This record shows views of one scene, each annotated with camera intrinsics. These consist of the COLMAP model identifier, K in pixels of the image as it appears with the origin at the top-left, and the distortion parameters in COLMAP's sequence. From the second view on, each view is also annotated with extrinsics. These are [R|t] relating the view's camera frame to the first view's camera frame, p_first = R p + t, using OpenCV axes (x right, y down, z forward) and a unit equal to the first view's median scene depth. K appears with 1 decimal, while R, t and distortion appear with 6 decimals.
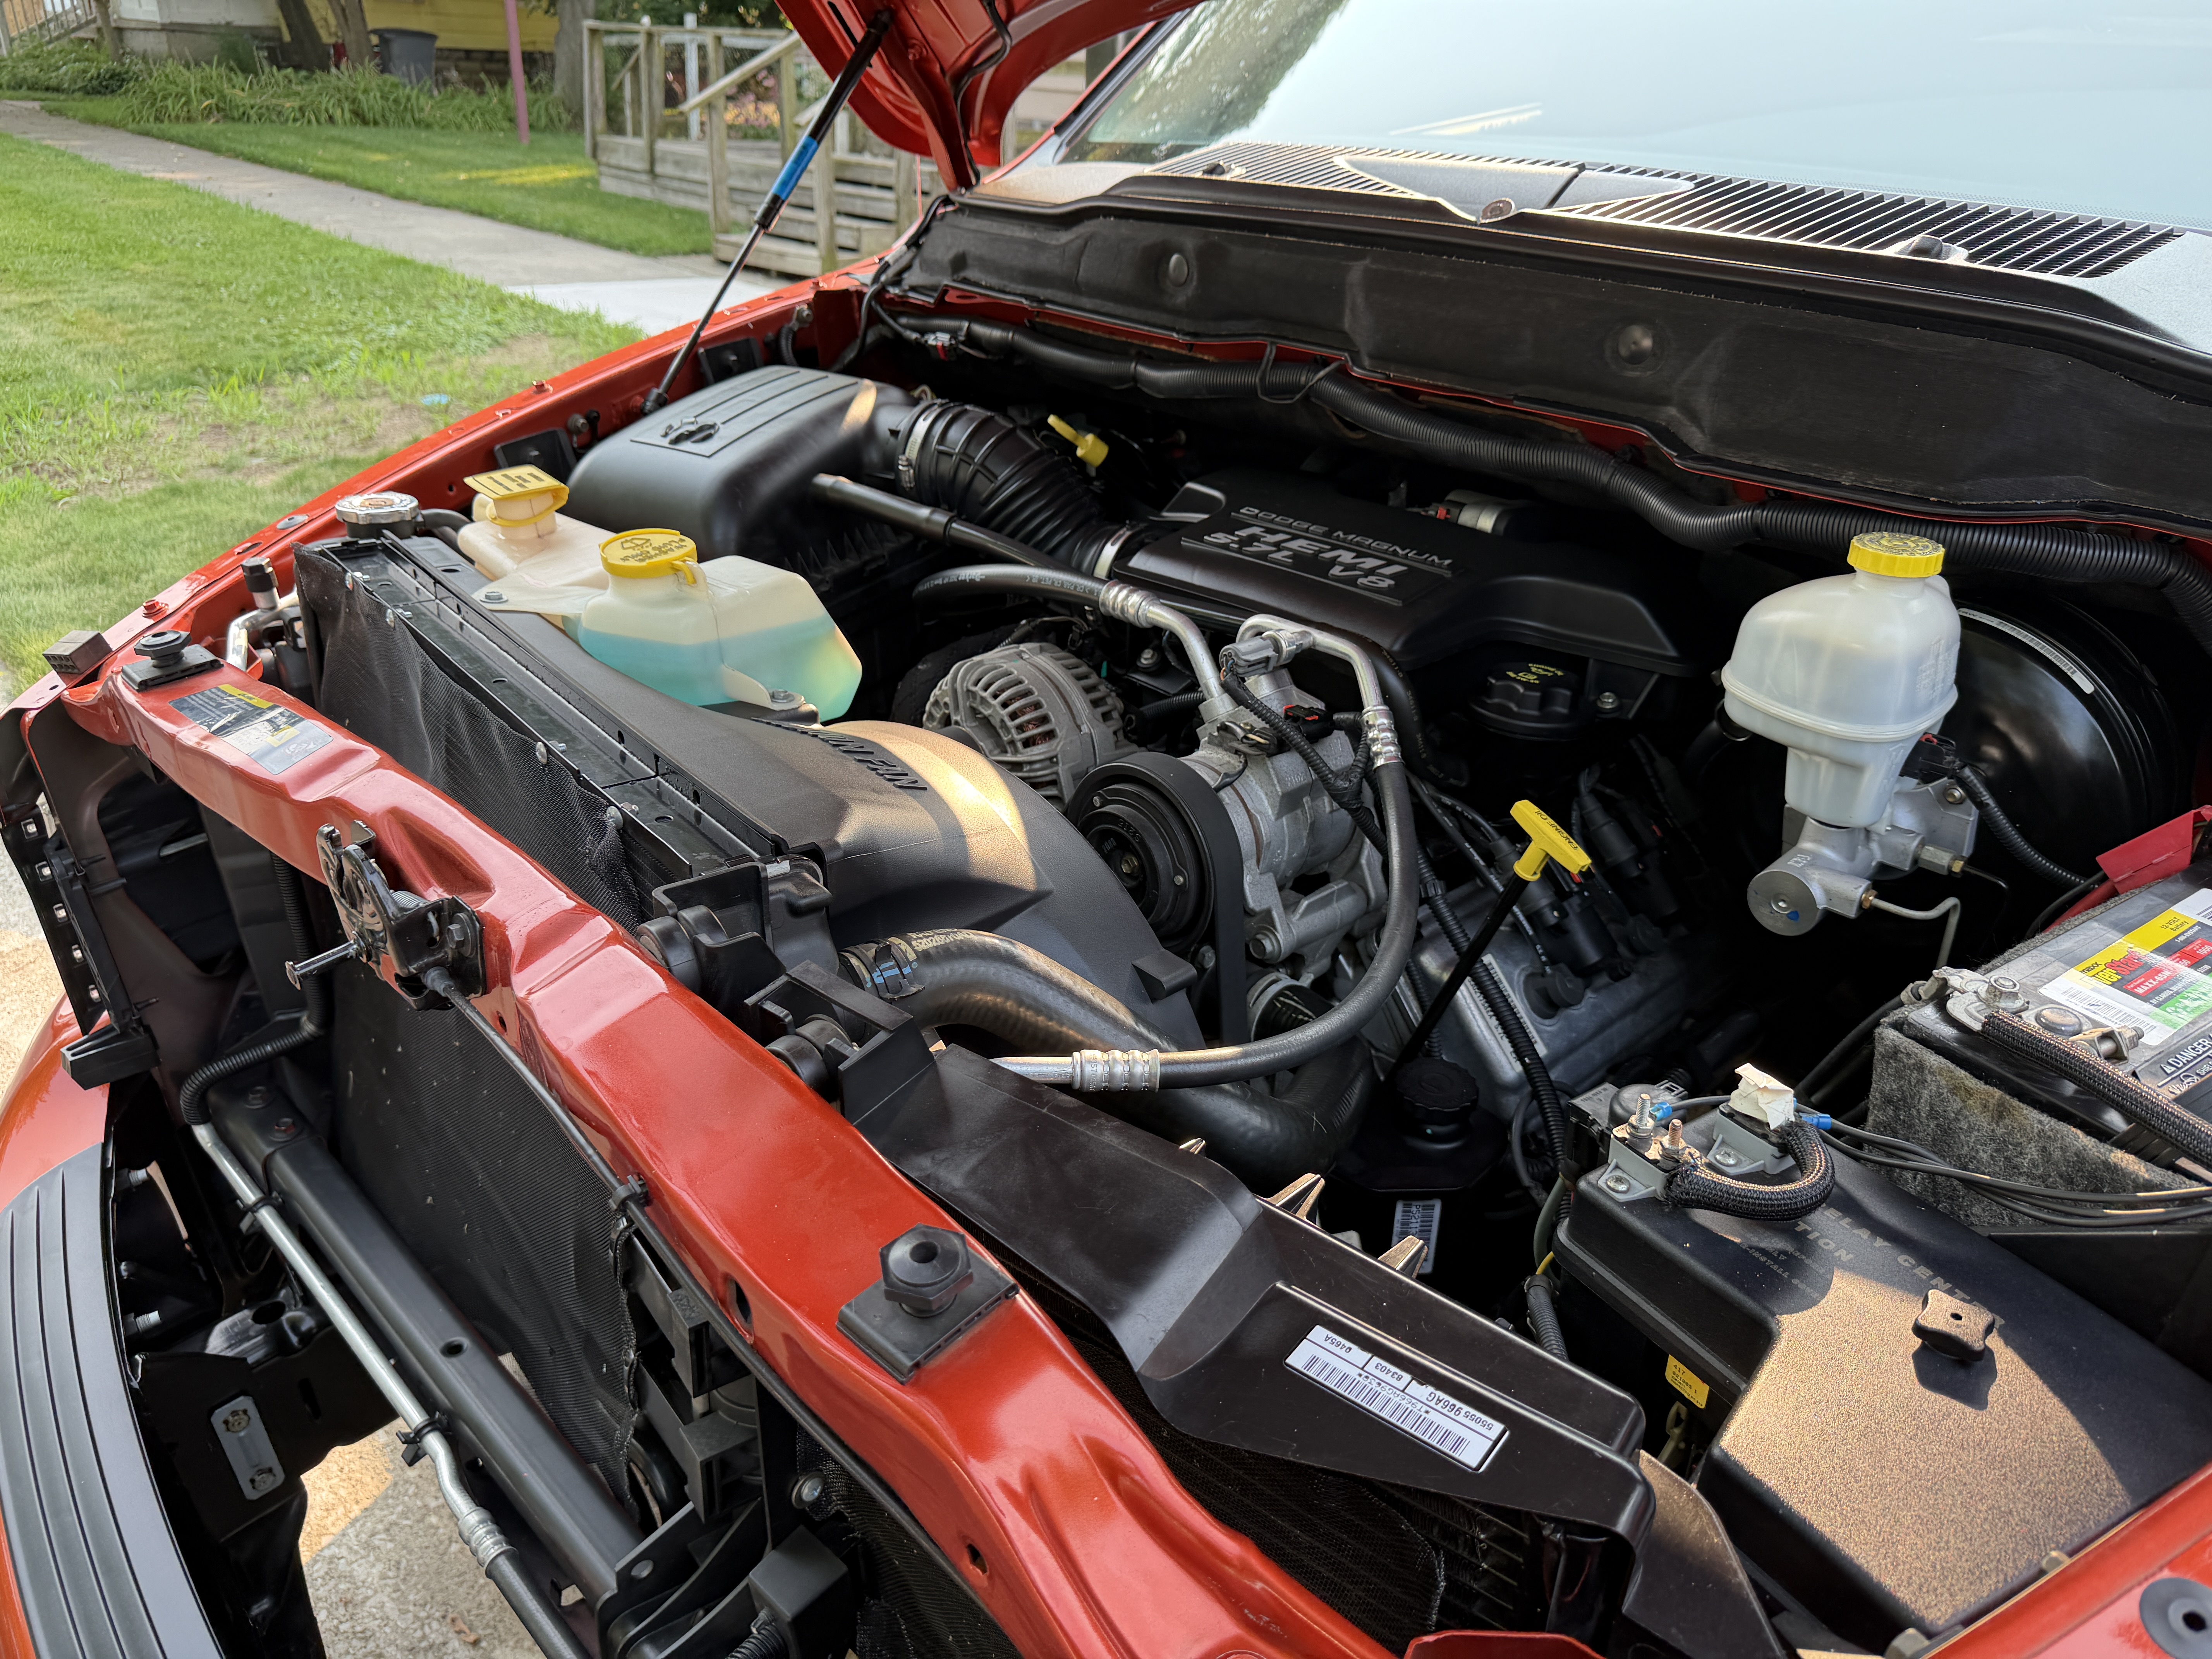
lens RADIAL K [[1615.9, 0, 1100.0], [0, 1615.9, 835.5], [0, 0, 1]] dist [-0.000179, -0.002449]
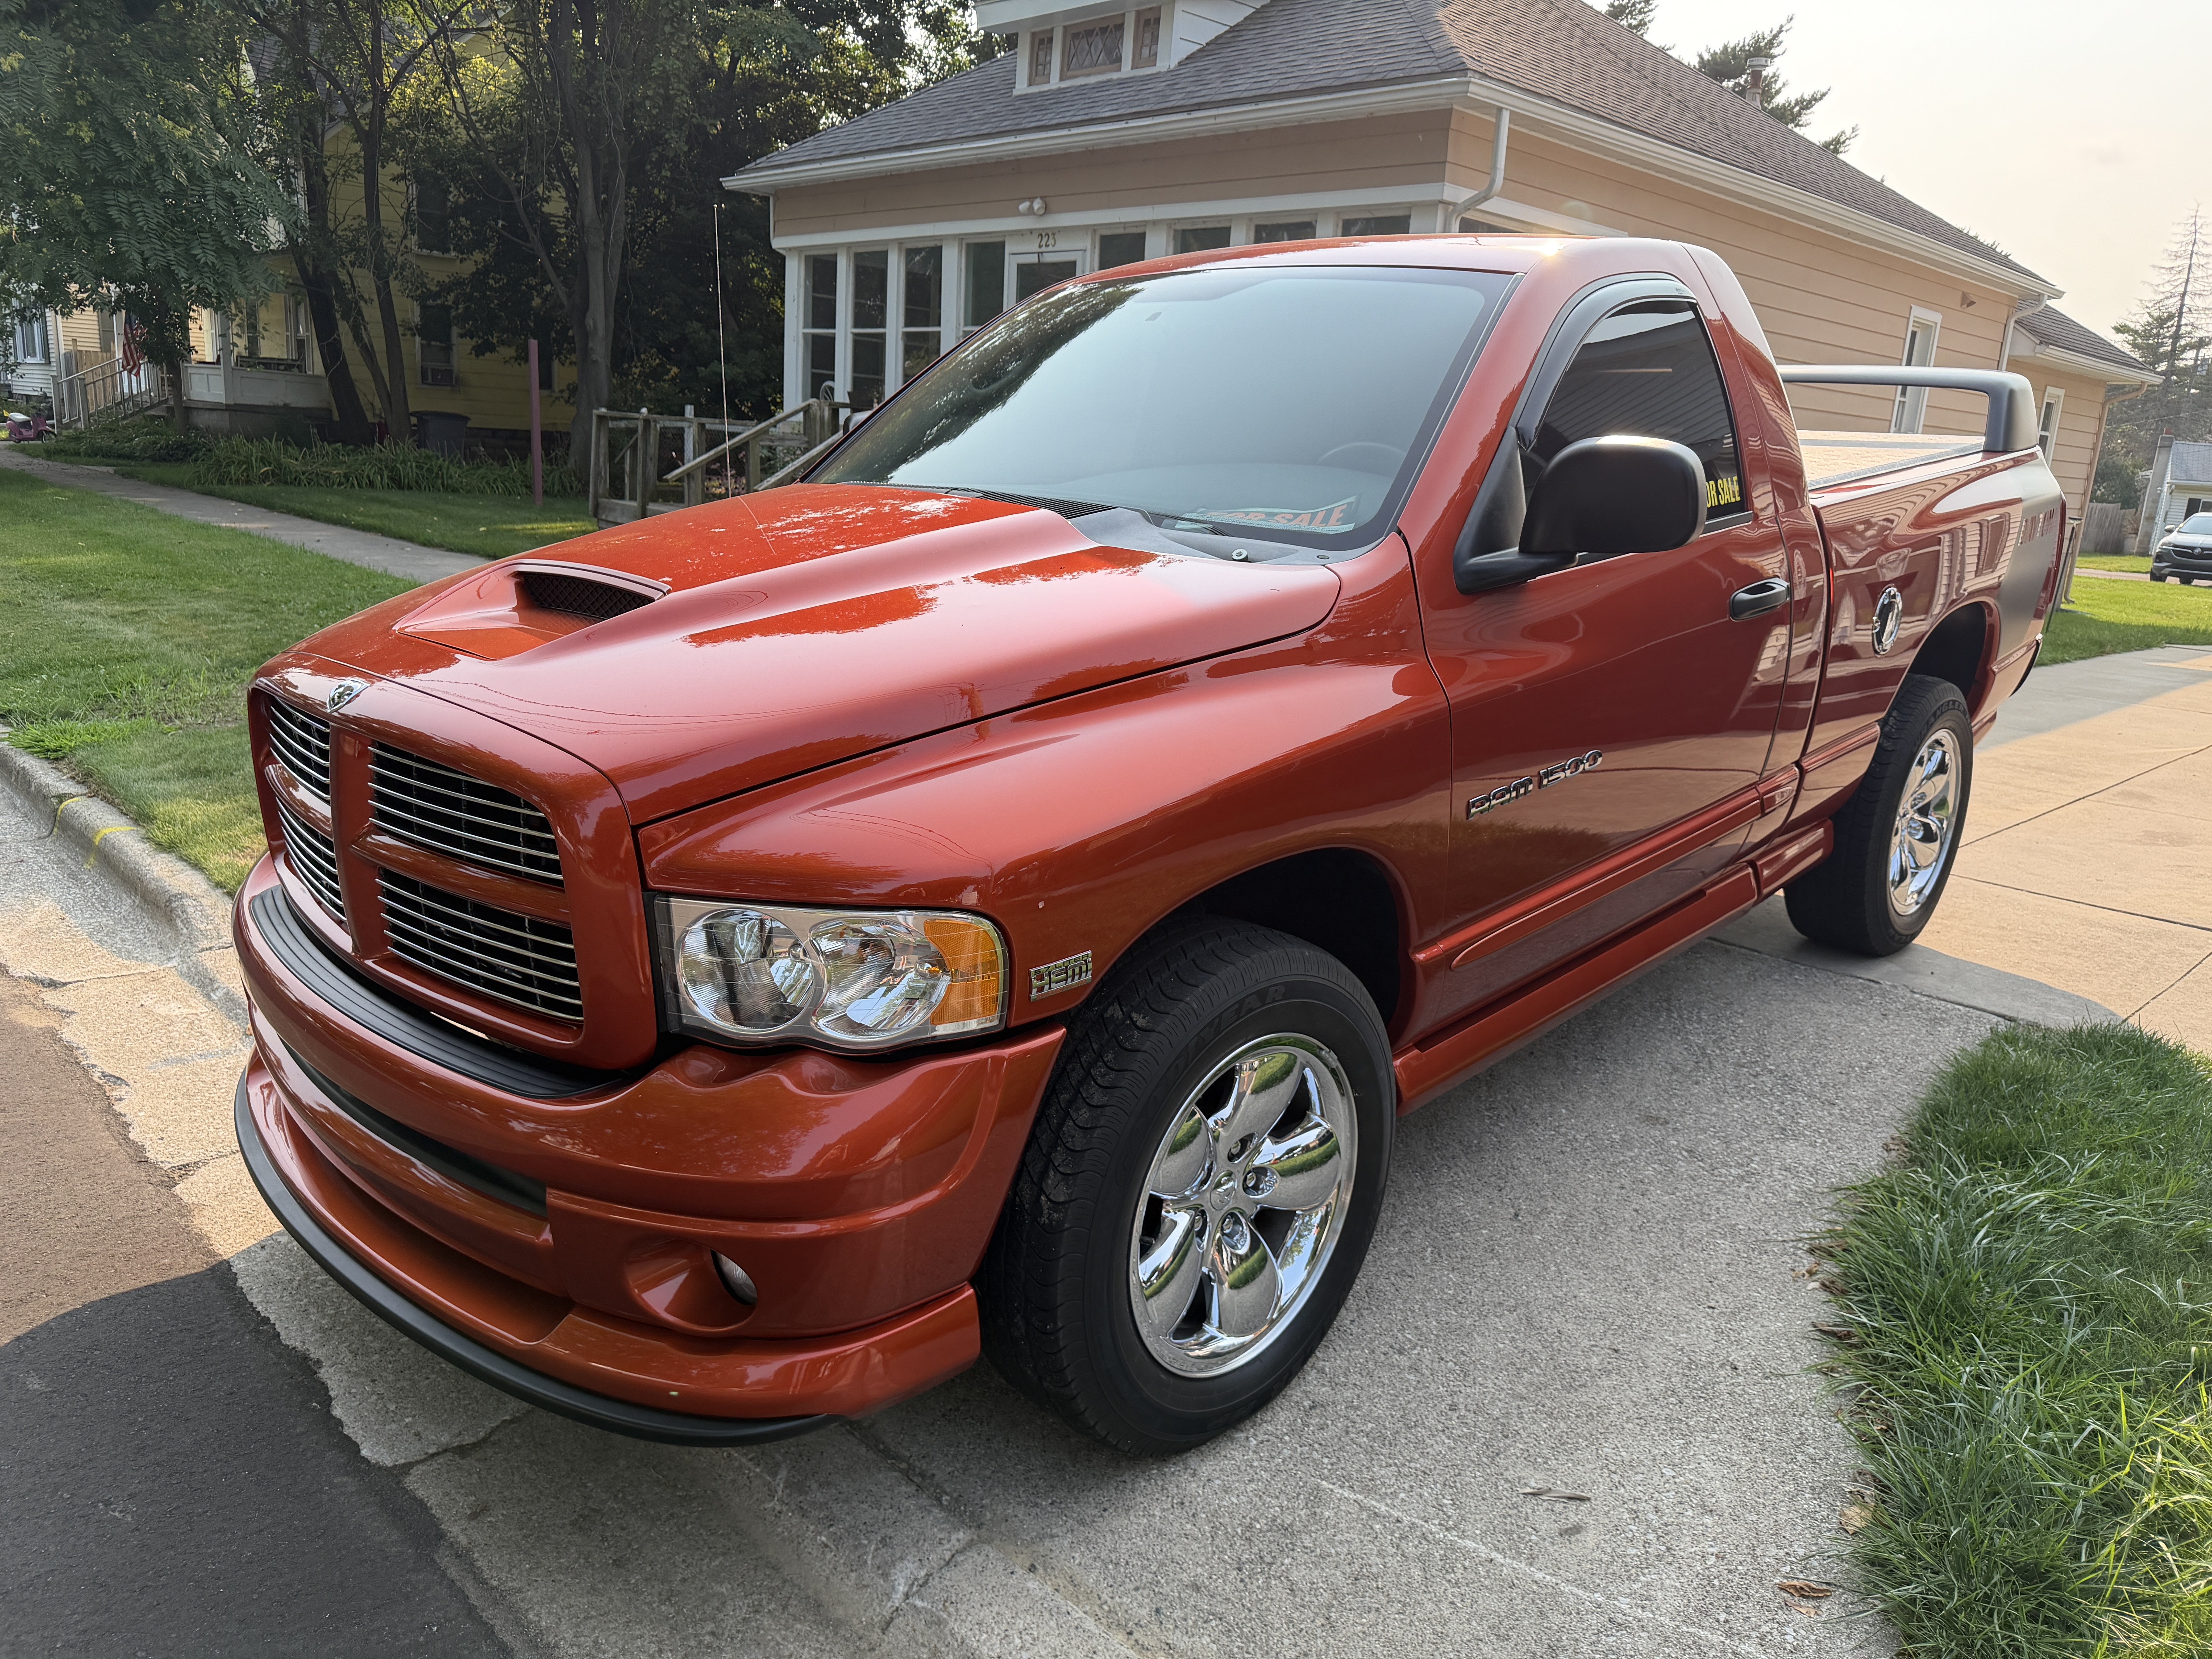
lens RADIAL K [[1615.9, 0, 1105.6], [0, 1615.9, 825.1], [0, 0, 1]] dist [-0.000179, -0.002449]
pose [[0.999823, 0.009194, 0.016395, 0.047763], [-0.005449, 0.976527, -0.215326, 0.060141], [-0.017990, 0.215198, 0.976405, -0.125538]]
